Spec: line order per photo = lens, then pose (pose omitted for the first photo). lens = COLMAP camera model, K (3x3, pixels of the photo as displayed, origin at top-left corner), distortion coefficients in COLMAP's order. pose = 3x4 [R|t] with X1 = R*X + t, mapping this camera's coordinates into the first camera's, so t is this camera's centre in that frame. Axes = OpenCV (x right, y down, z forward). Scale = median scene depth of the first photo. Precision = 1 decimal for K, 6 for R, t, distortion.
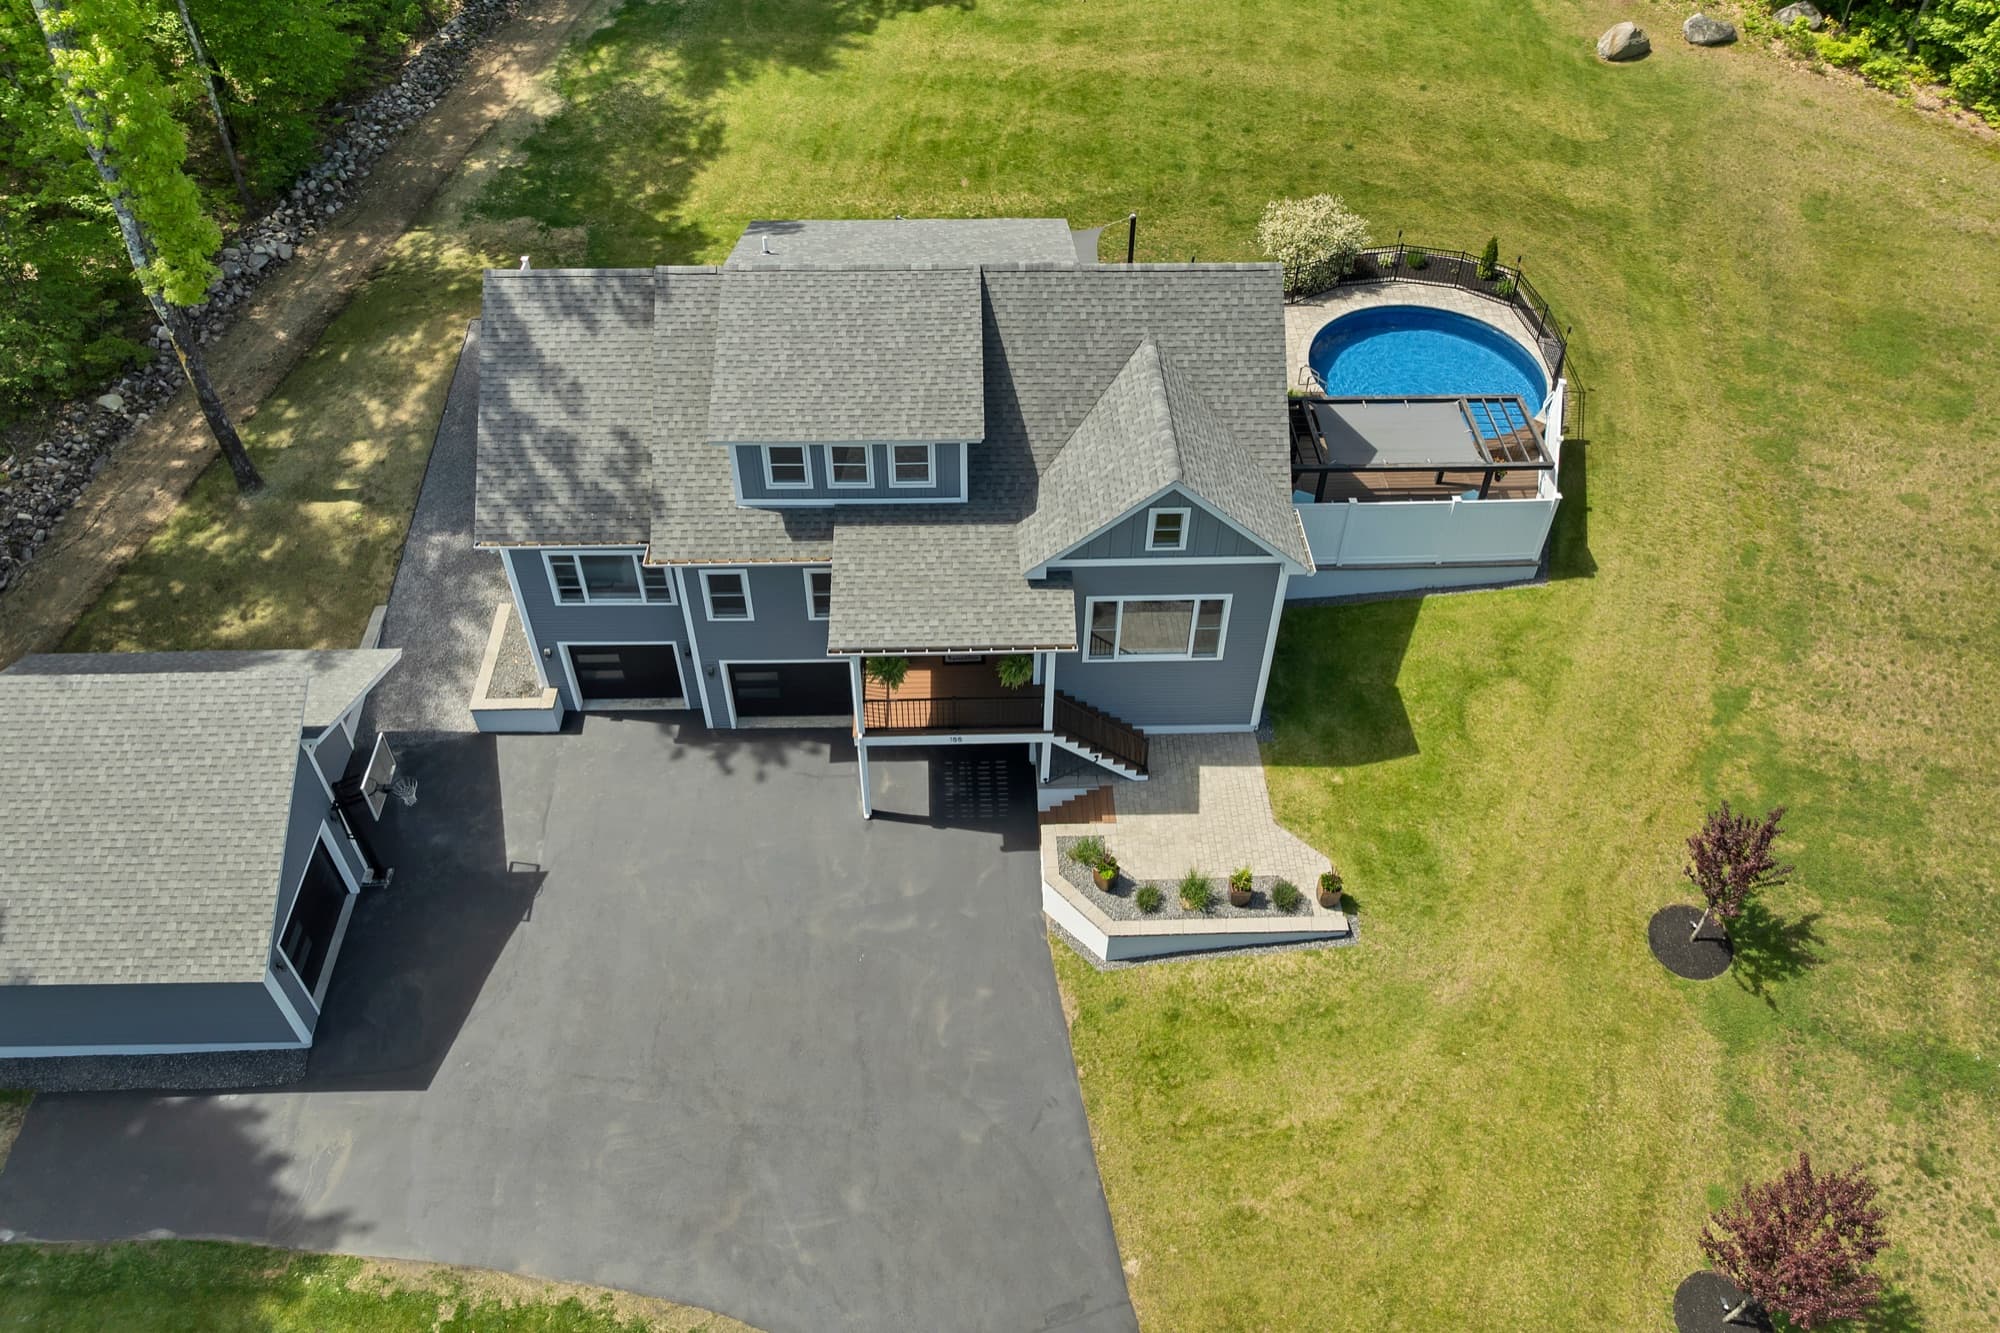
lens RADIAL K [[1480.1, 0, 1010.3], [0, 1480.1, 654.3], [0, 0, 1]] dist [-0.037292, -0.009320]
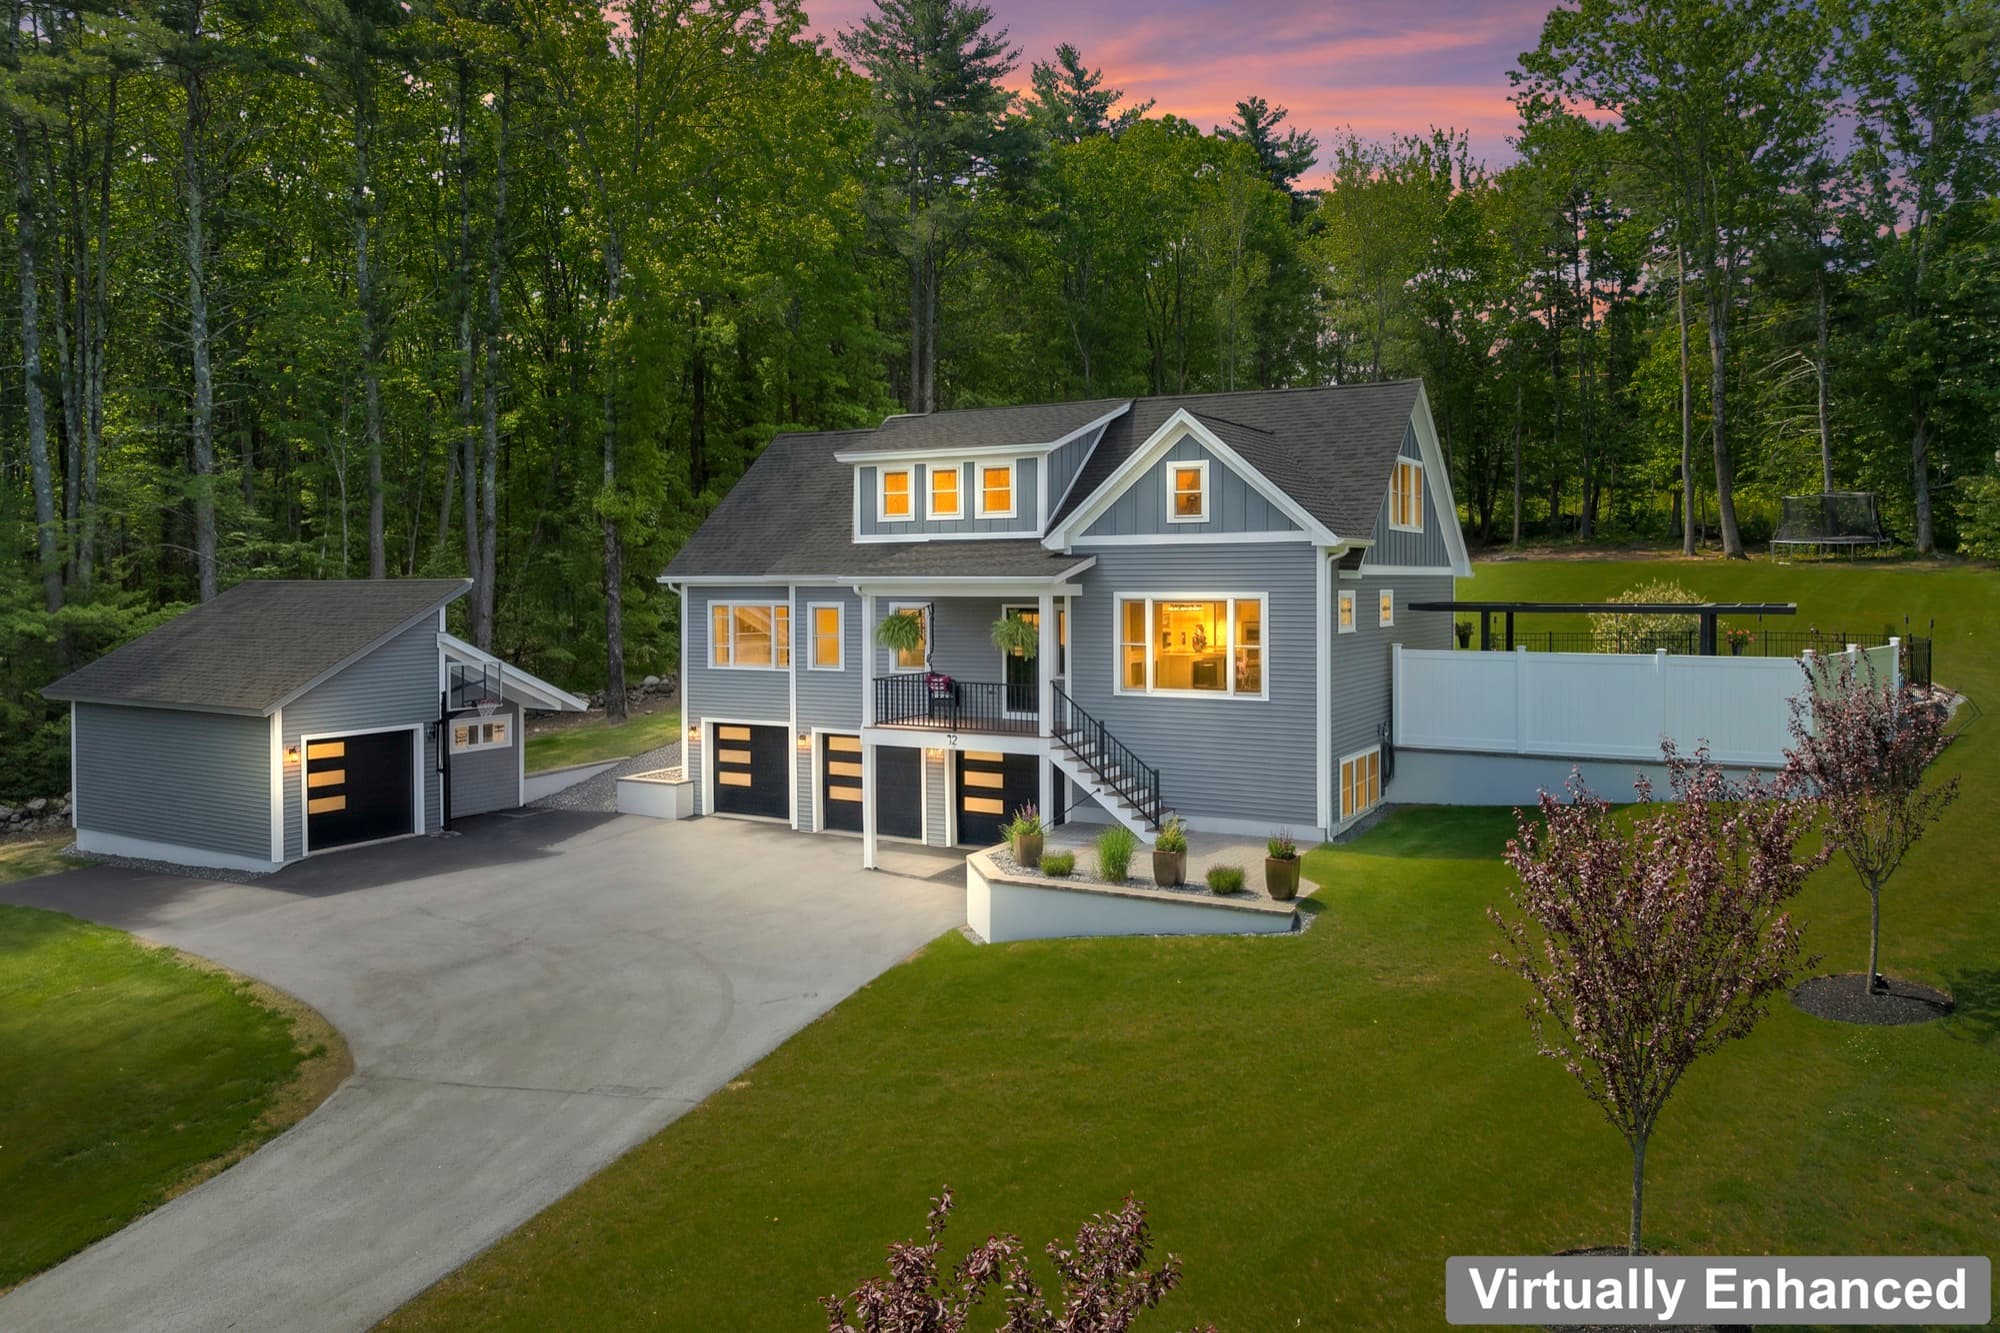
lens RADIAL K [[1480.1, 0, 982.2], [0, 1480.1, 658.9], [0, 0, 1]] dist [-0.037292, -0.009320]
pose [[0.843347, 0.009473, -0.537285, 0.478199], [-0.374929, 0.726640, -0.575694, 0.552277], [0.384959, 0.686954, 0.616361, 0.436753]]
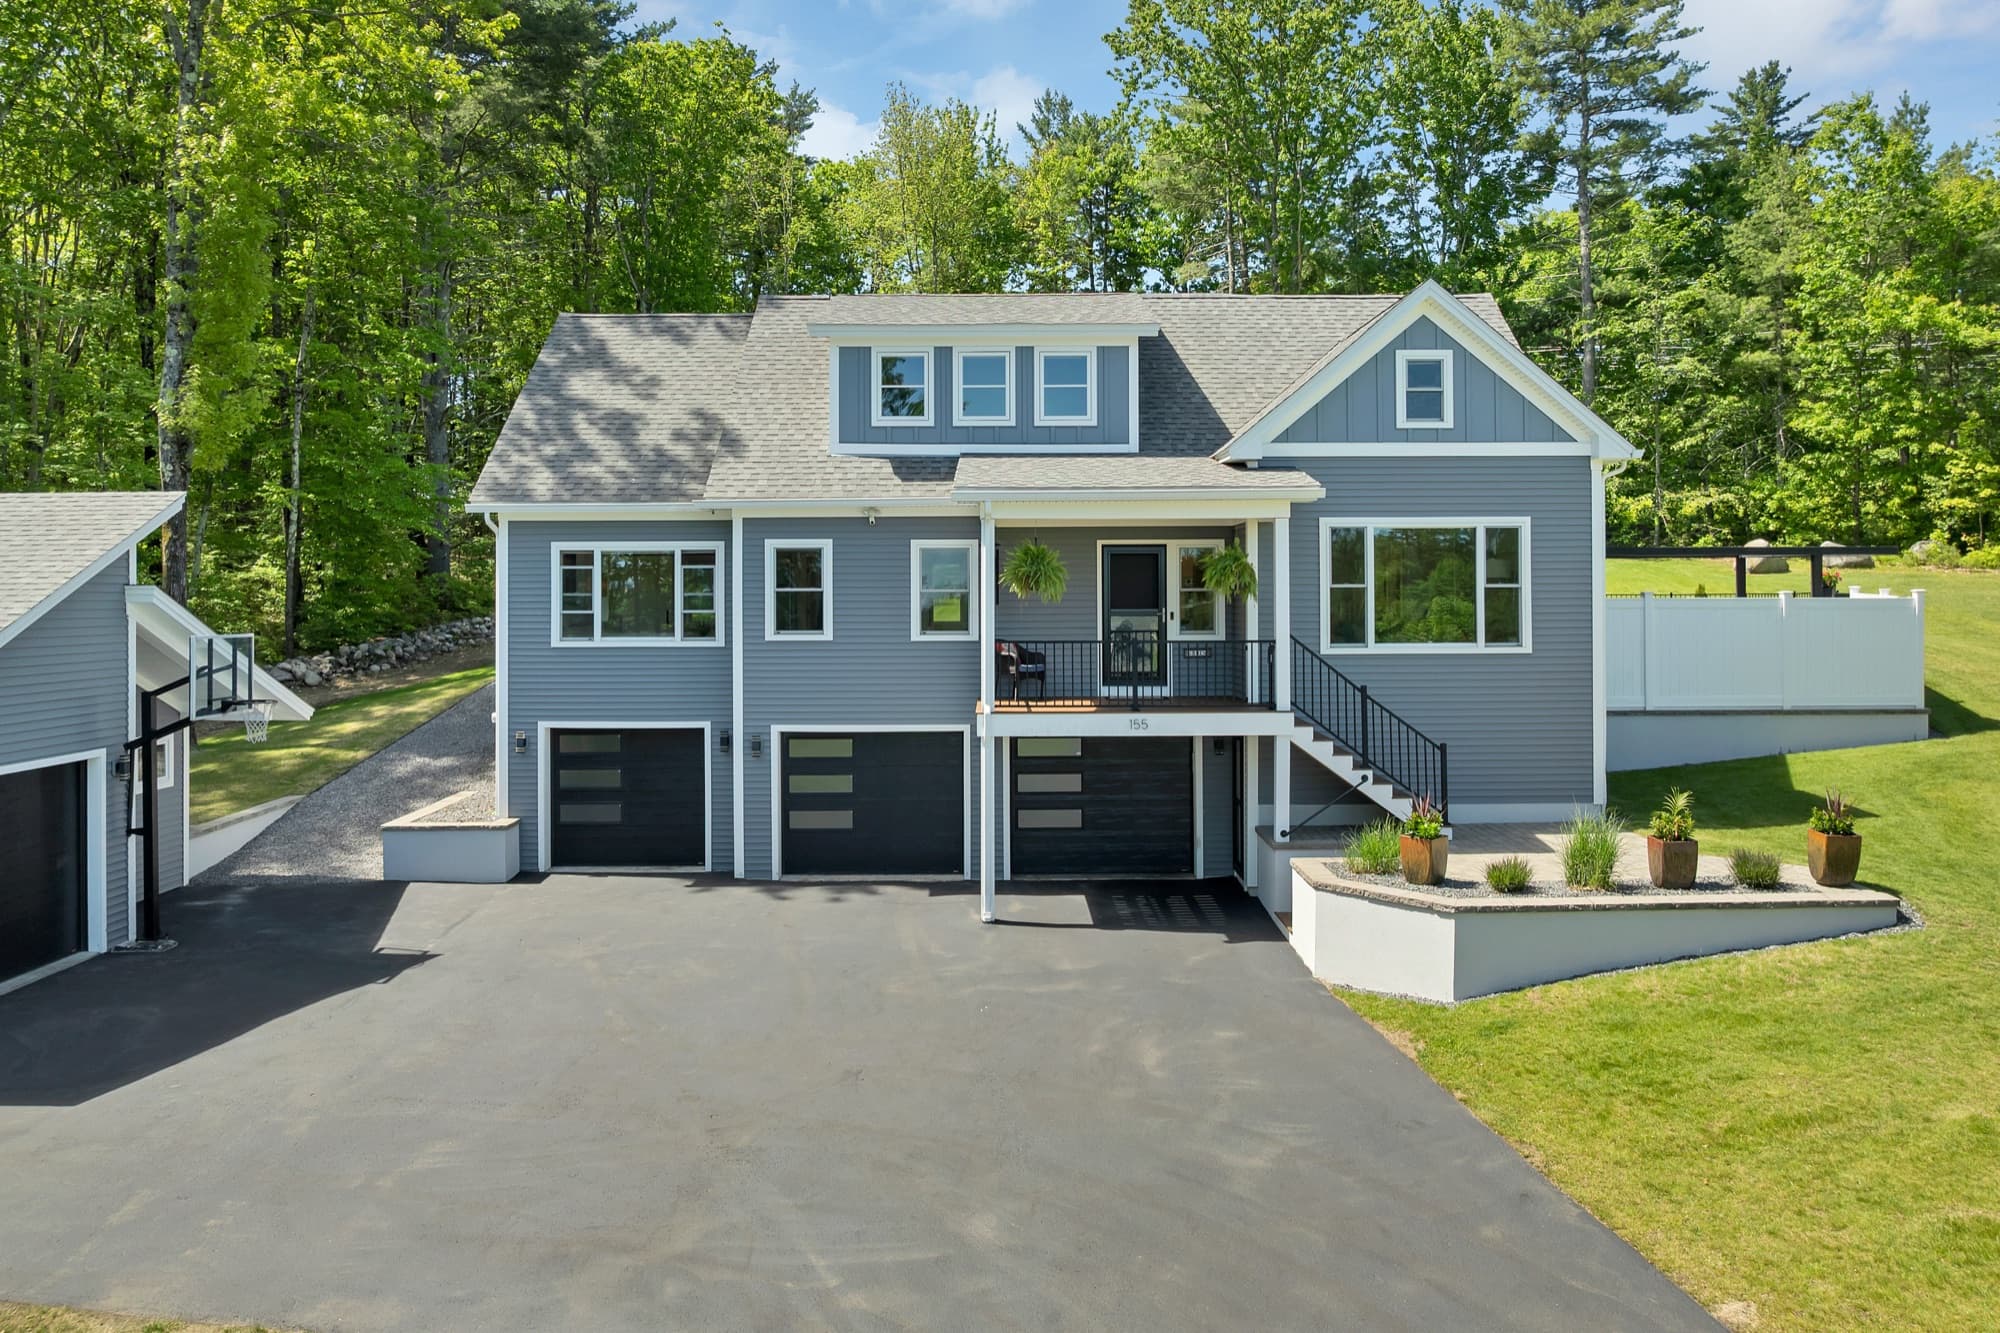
lens RADIAL K [[1480.1, 0, 999.9], [0, 1480.1, 617.5], [0, 0, 1]] dist [-0.037292, -0.009320]
pose [[0.999271, -0.018568, -0.033367, -0.076801], [-0.010643, 0.703769, -0.710349, 0.492125], [0.036673, 0.710186, 0.703059, 0.544346]]
